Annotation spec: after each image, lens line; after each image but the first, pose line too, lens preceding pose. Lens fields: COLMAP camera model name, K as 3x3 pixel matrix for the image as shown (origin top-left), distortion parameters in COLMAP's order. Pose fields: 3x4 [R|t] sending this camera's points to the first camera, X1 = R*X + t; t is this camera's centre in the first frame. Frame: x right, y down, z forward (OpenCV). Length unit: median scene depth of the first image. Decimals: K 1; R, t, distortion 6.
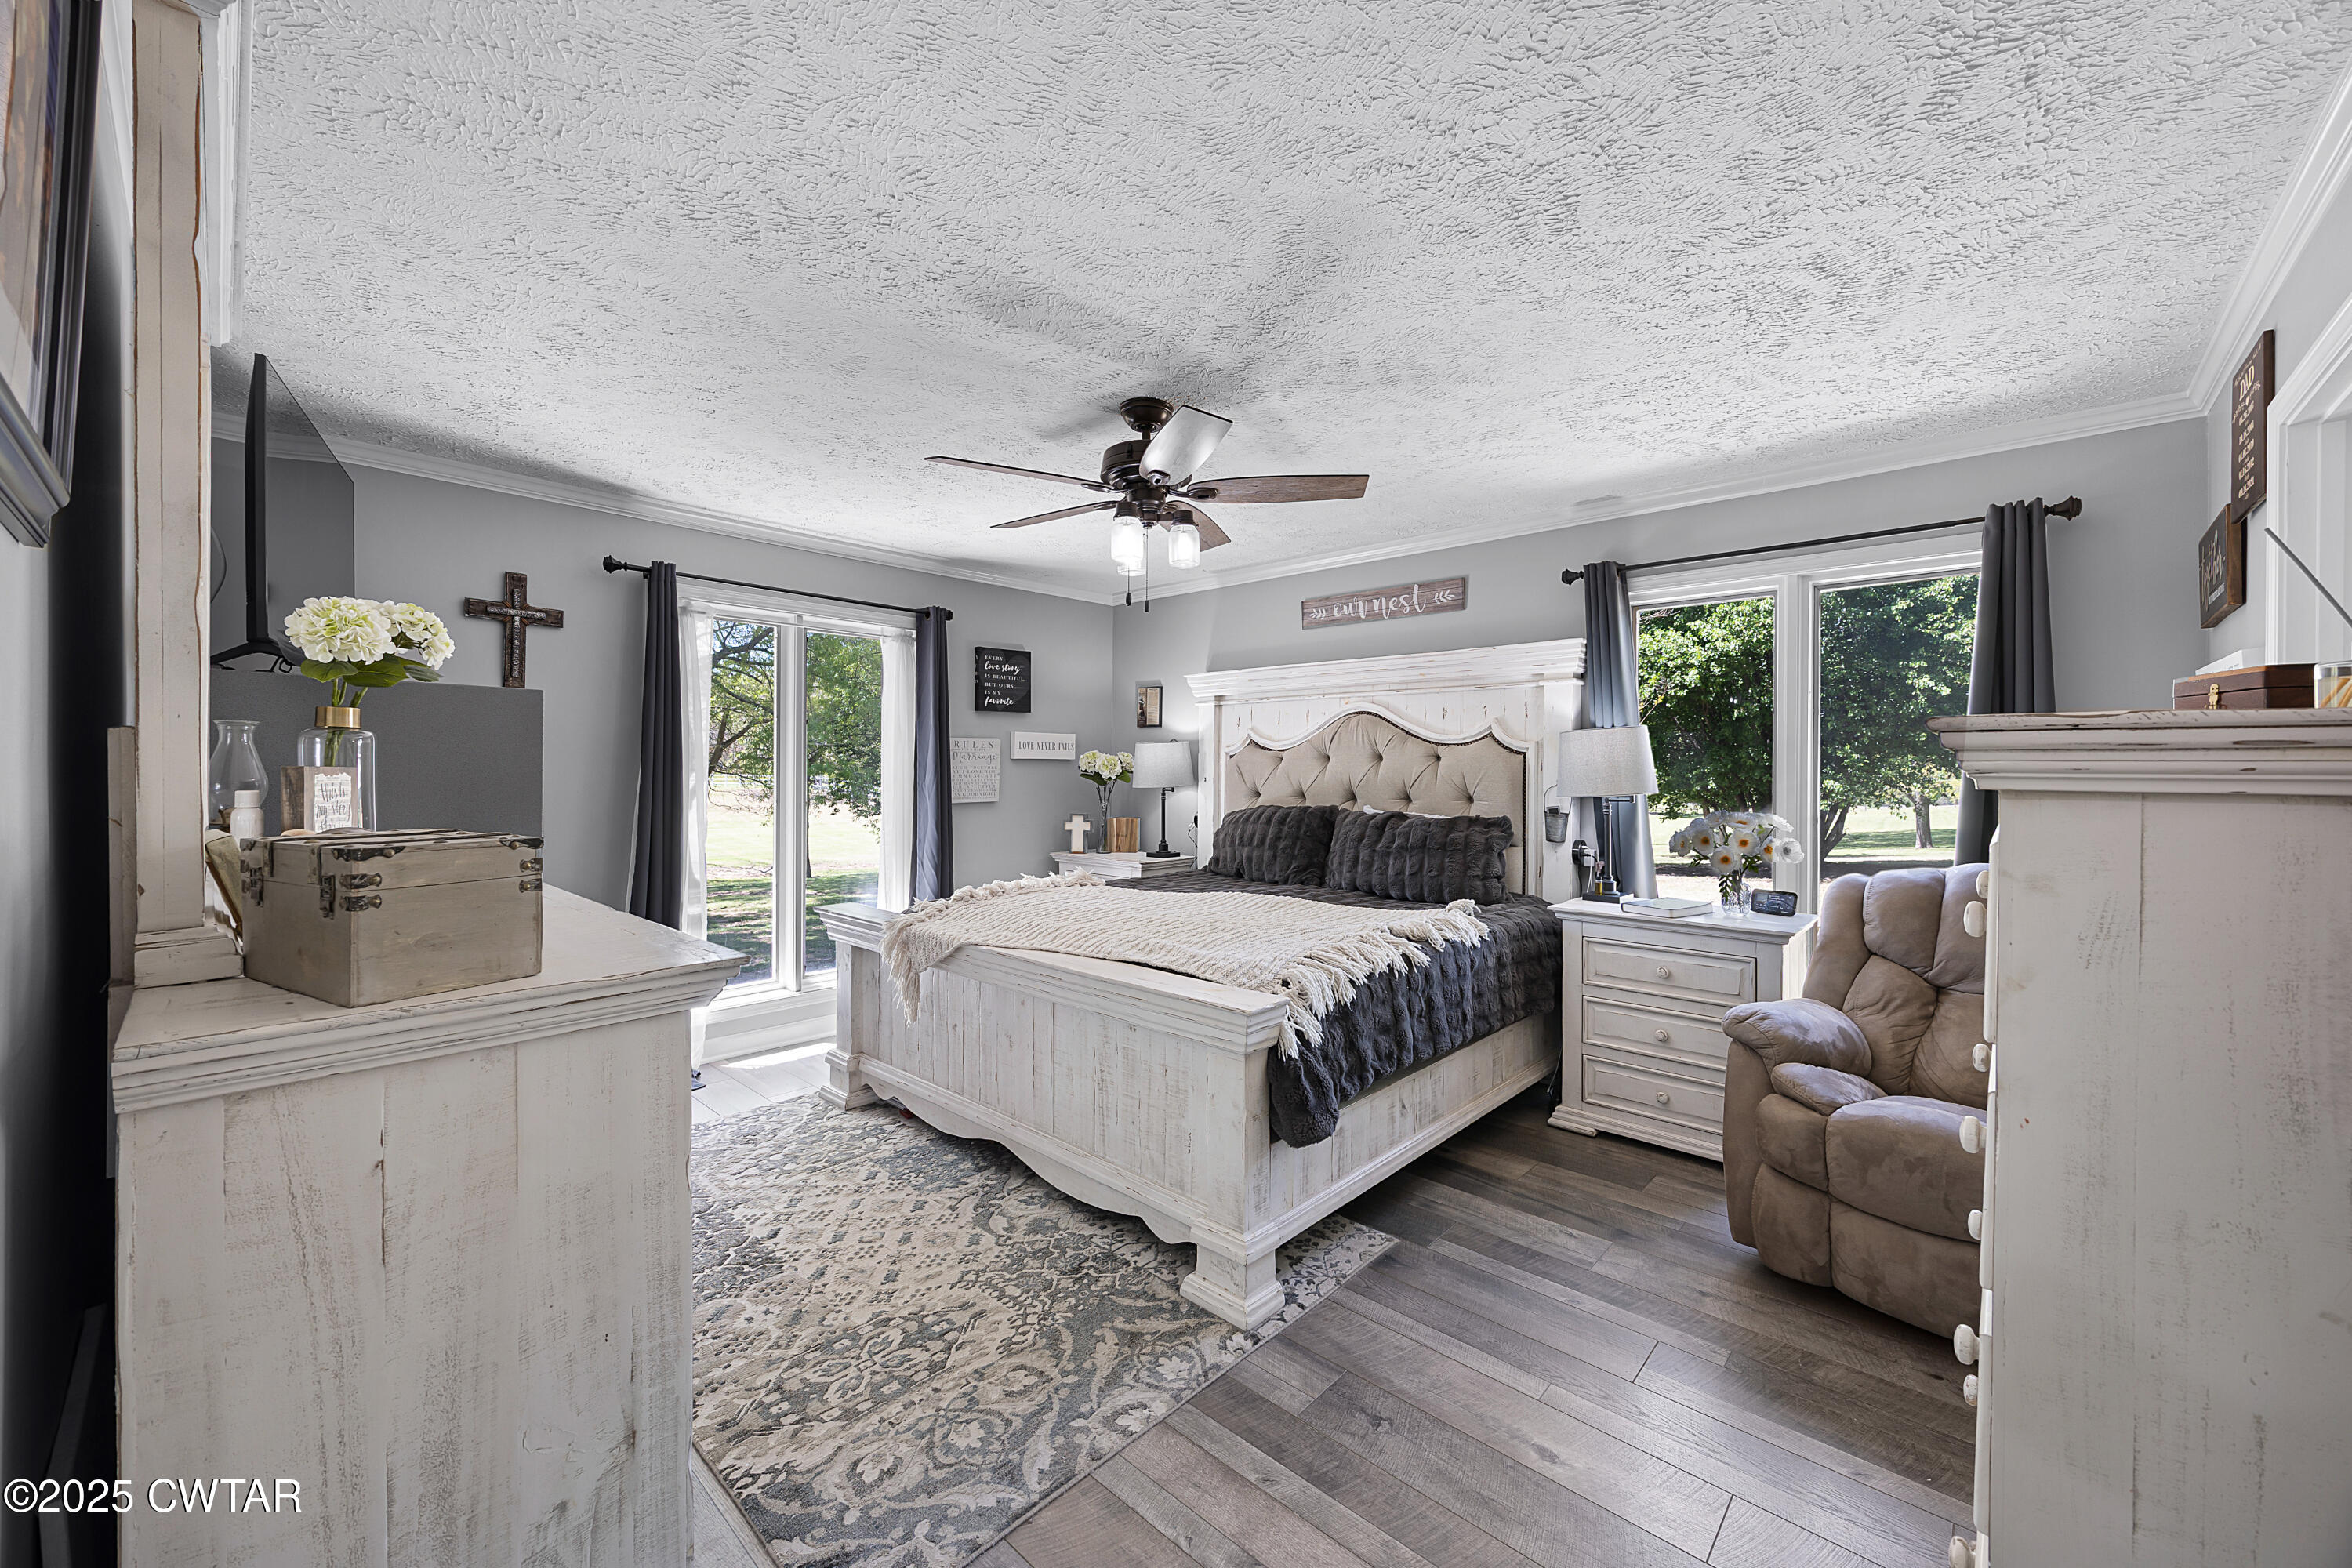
lens RADIAL K [[896.2, 0, 1178.7], [0, 896.2, 773.8], [0, 0, 1]] dist [-0.005828, 0.000104]
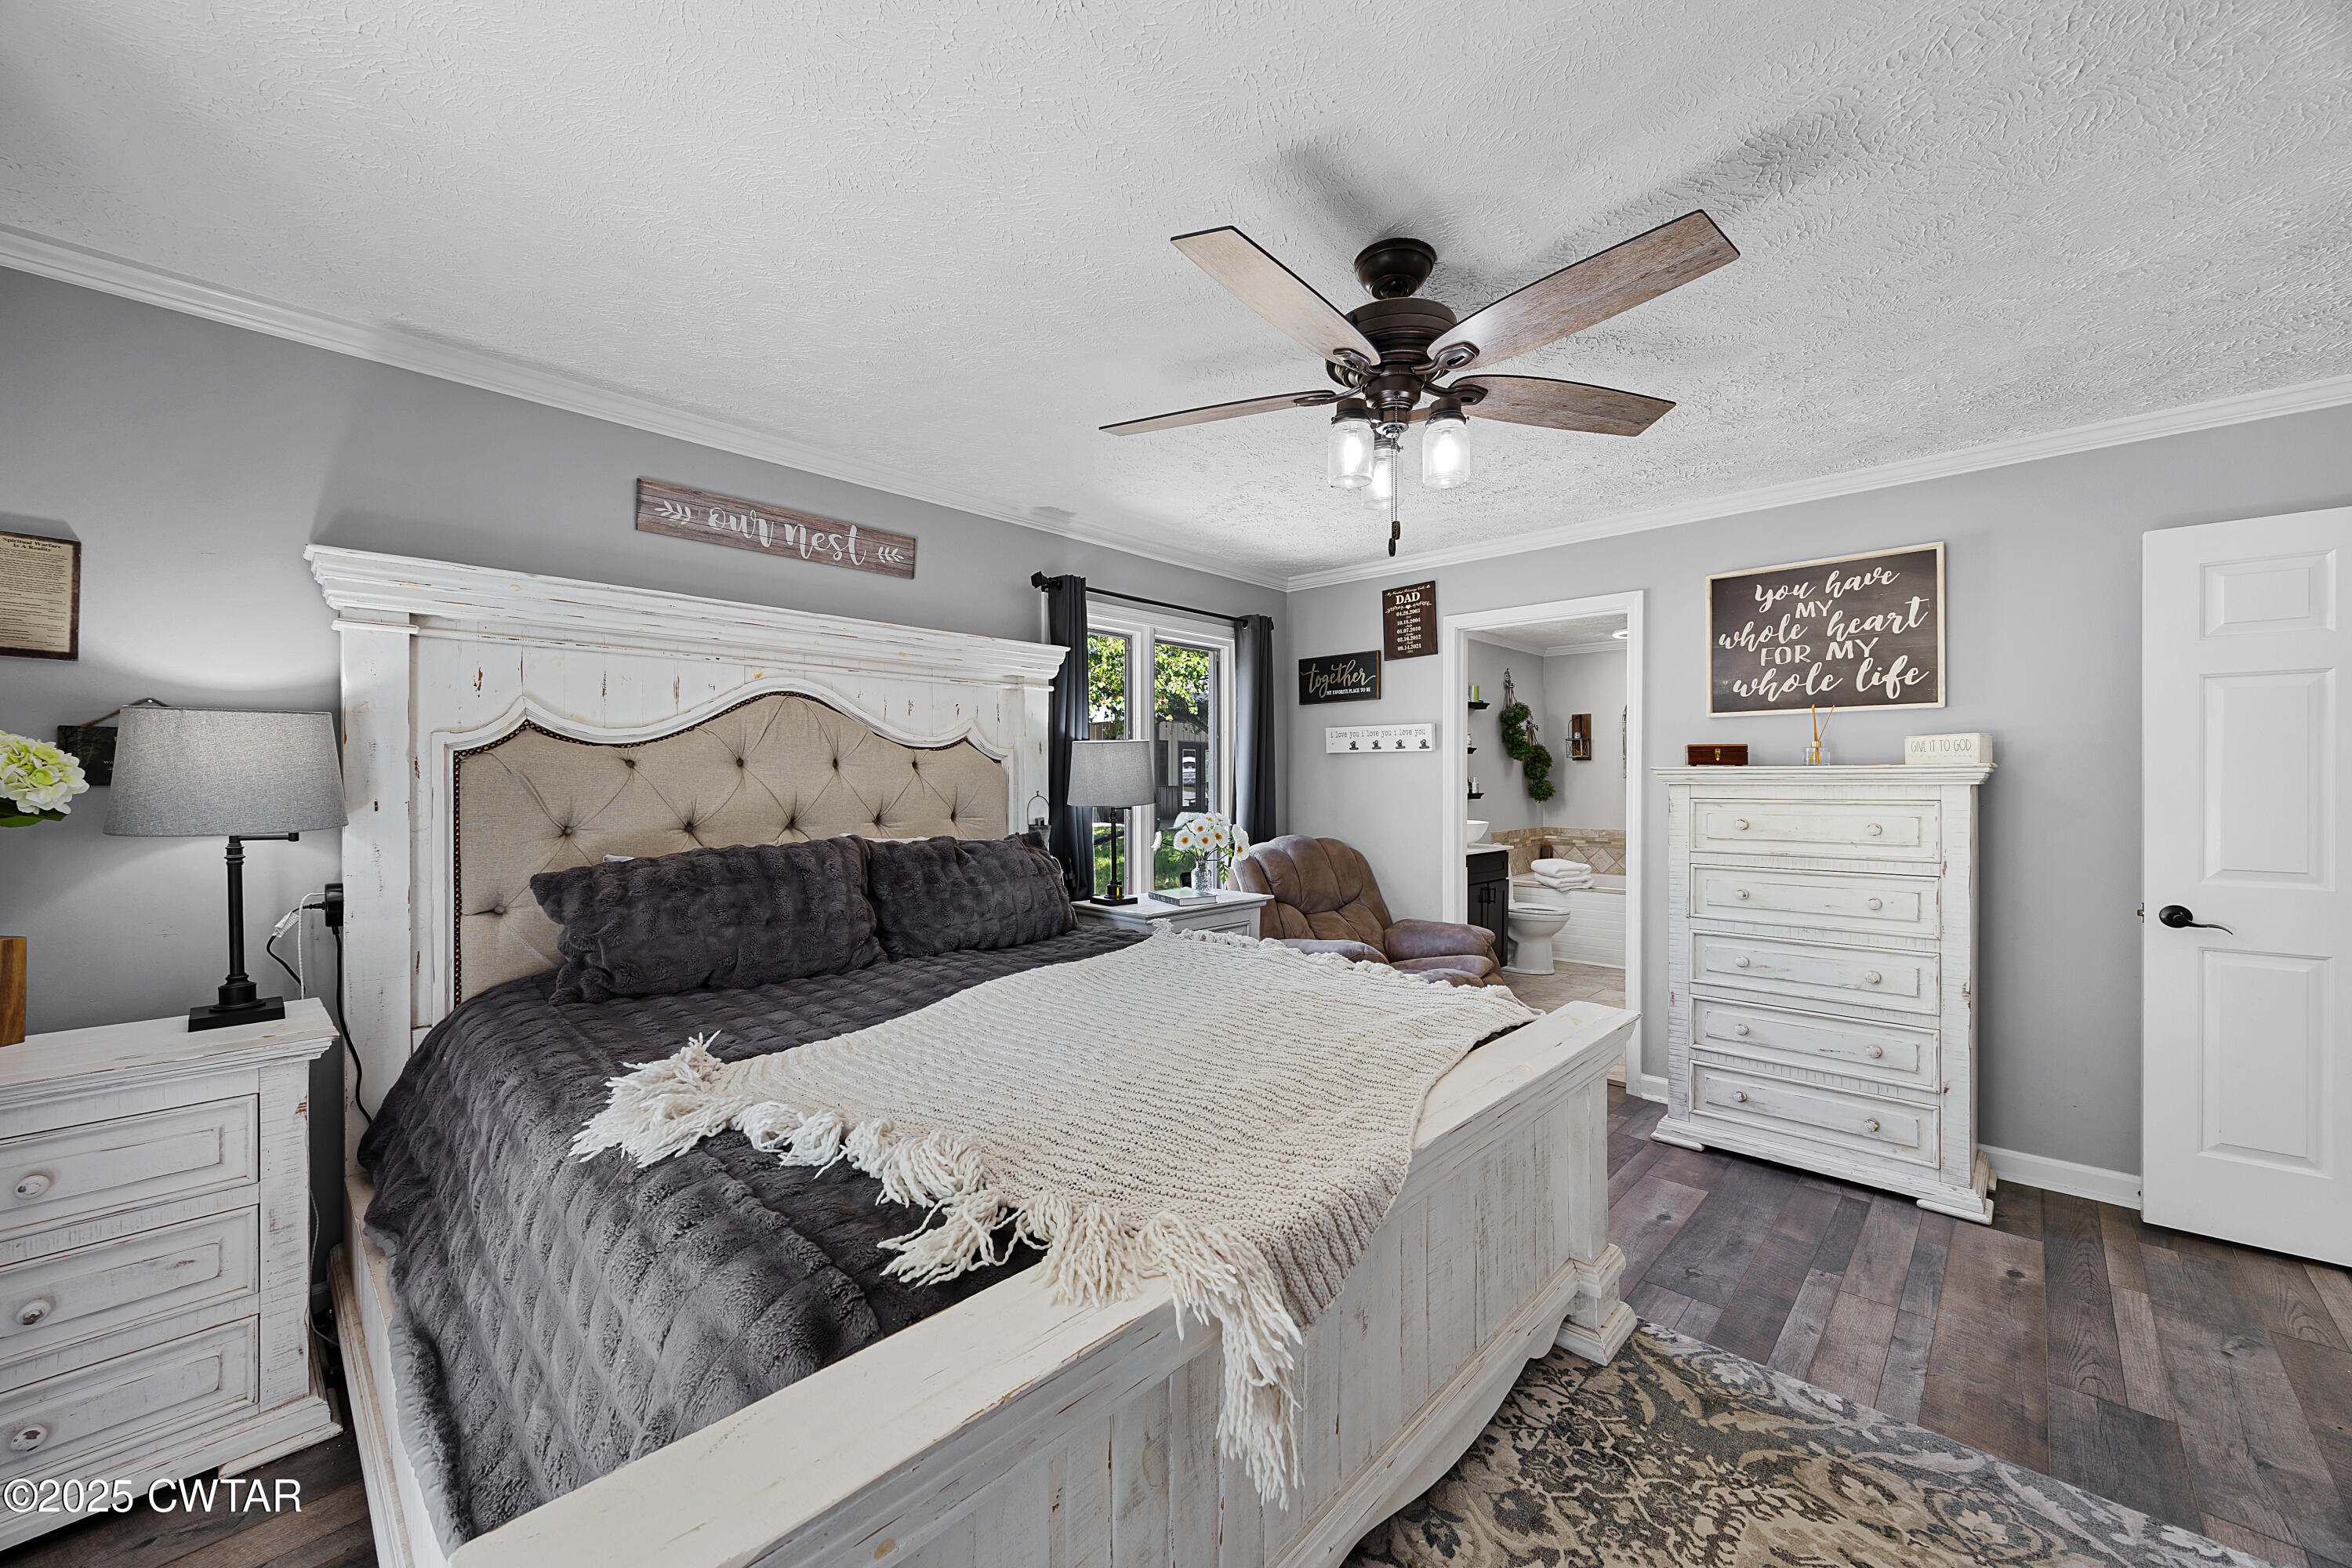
lens RADIAL K [[896.2, 0, 1178.9], [0, 896.2, 781.3], [0, 0, 1]] dist [-0.005828, 0.000104]
pose [[0.008709, -0.002566, 0.999959, -0.789948], [0.008561, 0.999960, 0.002492, -0.005552], [-0.999925, 0.008539, 0.008731, 1.254143]]
